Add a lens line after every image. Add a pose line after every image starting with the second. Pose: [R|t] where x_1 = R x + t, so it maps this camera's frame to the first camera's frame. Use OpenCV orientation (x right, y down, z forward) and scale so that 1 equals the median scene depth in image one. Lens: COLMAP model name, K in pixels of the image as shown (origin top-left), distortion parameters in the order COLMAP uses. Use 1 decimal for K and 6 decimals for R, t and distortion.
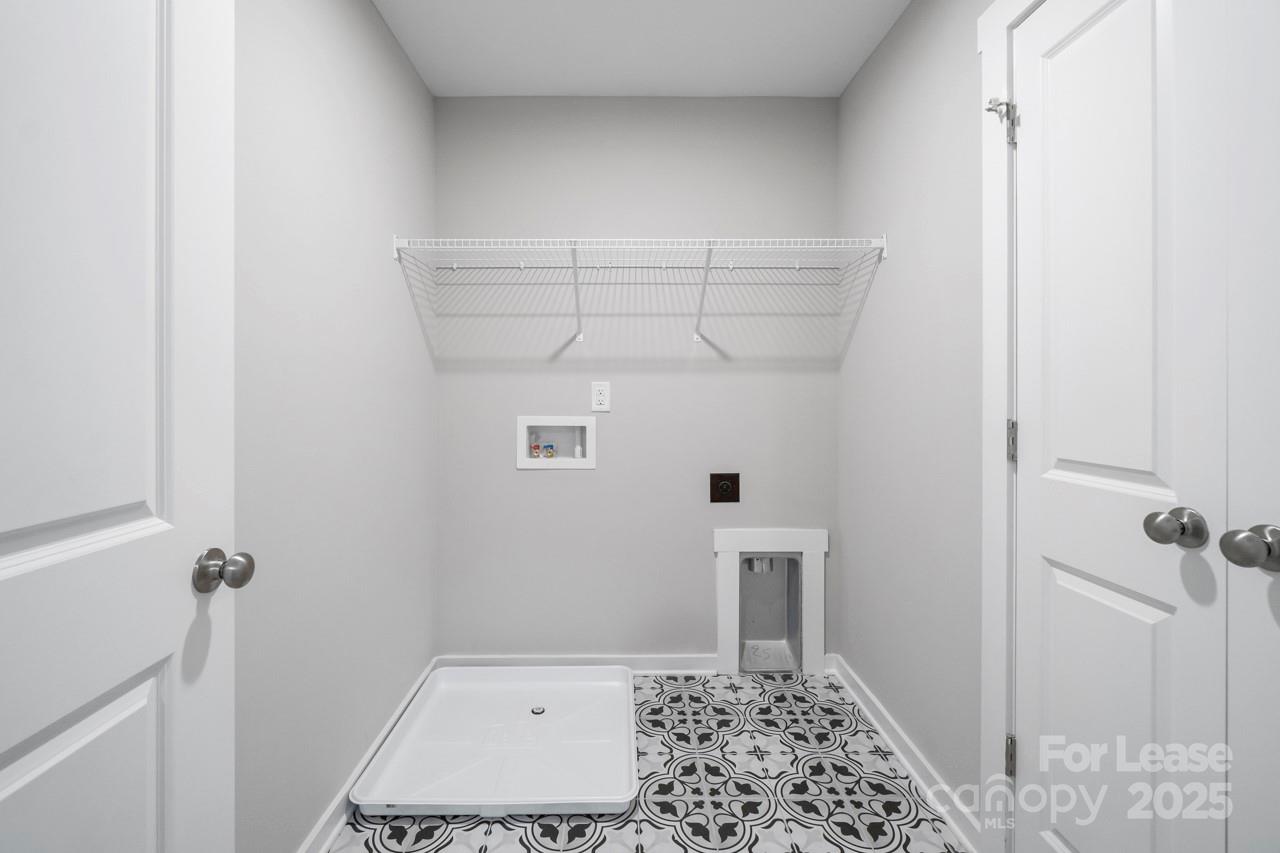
lens RADIAL K [[562.5, 0, 633.9], [0, 562.5, 414.4], [0, 0, 1]] dist [-0.000530, -0.000152]
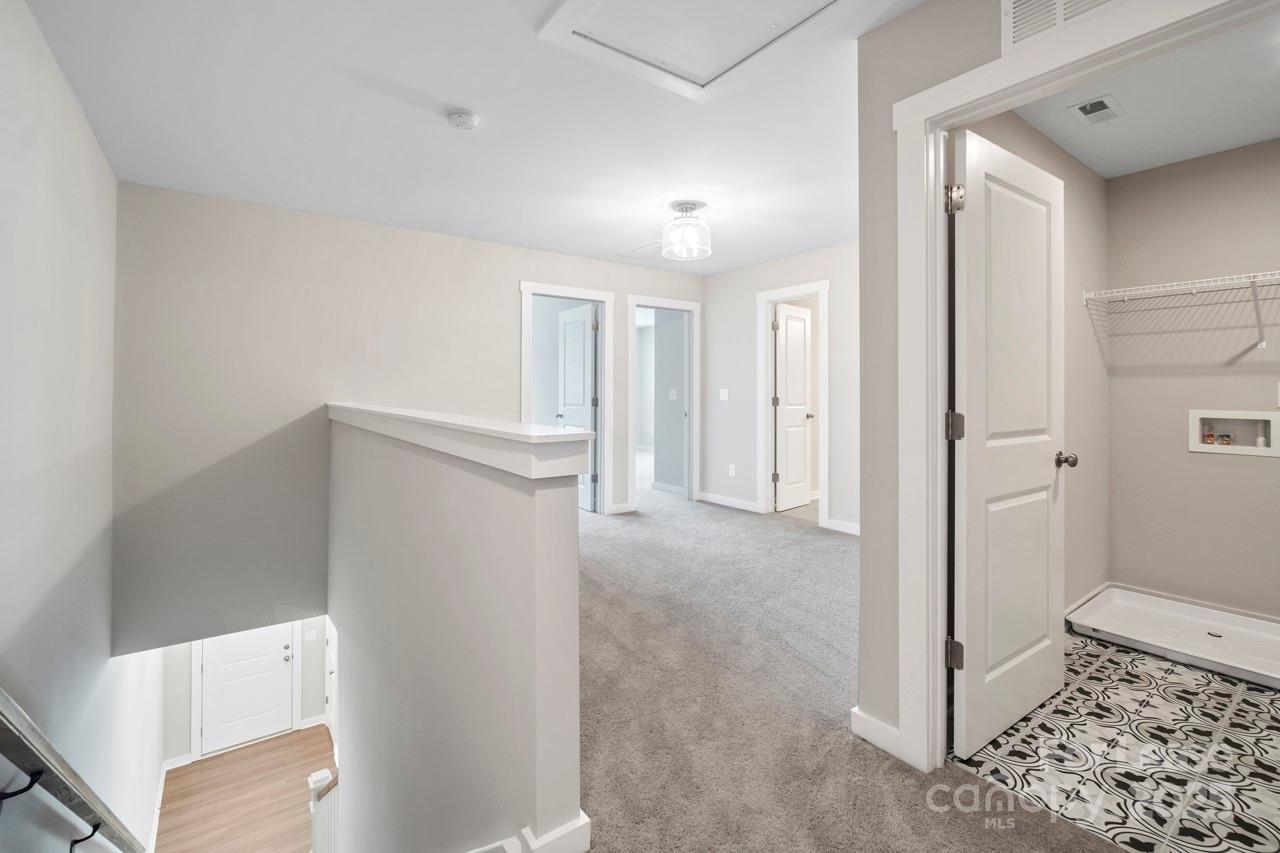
lens RADIAL K [[558.1, 0, 638.3], [0, 558.1, 387.3], [0, 0, 1]] dist [-0.002770, -0.000274]
pose [[0.579489, -0.006646, -0.814953, 0.095616], [-0.021497, 0.999494, -0.023436, 0.008267], [0.814697, 0.031100, 0.579053, -0.740115]]
